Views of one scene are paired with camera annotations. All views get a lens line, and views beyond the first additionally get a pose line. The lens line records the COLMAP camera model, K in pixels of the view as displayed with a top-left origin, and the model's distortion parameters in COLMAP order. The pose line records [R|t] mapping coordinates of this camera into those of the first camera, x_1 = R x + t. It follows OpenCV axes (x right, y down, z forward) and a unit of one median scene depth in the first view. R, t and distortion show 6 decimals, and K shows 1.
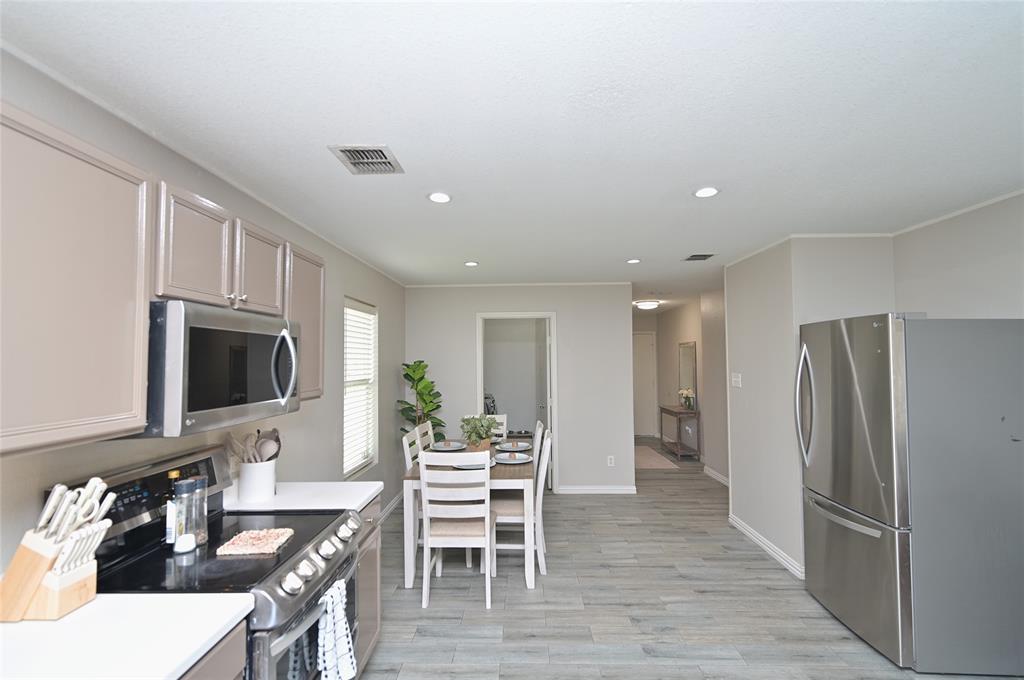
lens RADIAL K [[485.0, 0, 512.2], [0, 485.0, 341.6], [0, 0, 1]] dist [-0.003454, -0.000142]
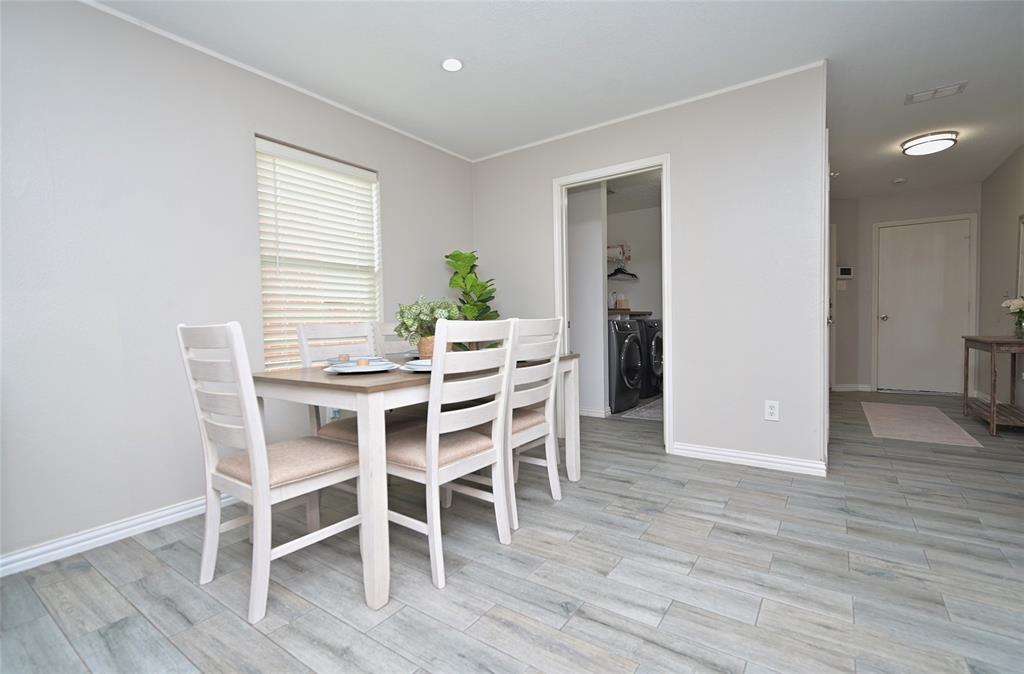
lens RADIAL K [[461.3, 0, 513.9], [0, 461.3, 336.9], [0, 0, 1]] dist [0.000274, -0.000426]
pose [[0.833468, 0.011002, -0.552458, 0.366933], [0.032720, 0.997065, 0.069219, 0.175399], [0.551598, -0.075768, 0.830662, 0.614903]]
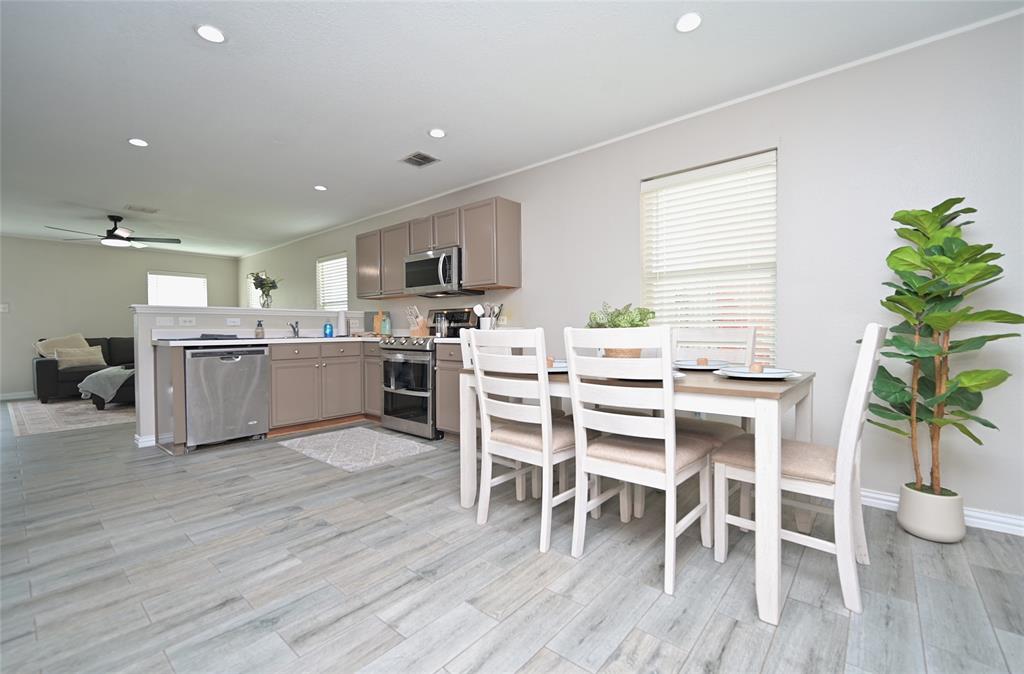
lens RADIAL K [[437.2, 0, 512.1], [0, 437.2, 333.3], [0, 0, 1]] dist [-0.001248, 0.000481]
pose [[-0.630882, 0.020587, -0.775606, 0.481300], [0.040560, 0.999156, -0.006471, 0.198589], [0.774818, -0.035541, -0.631185, 1.338064]]
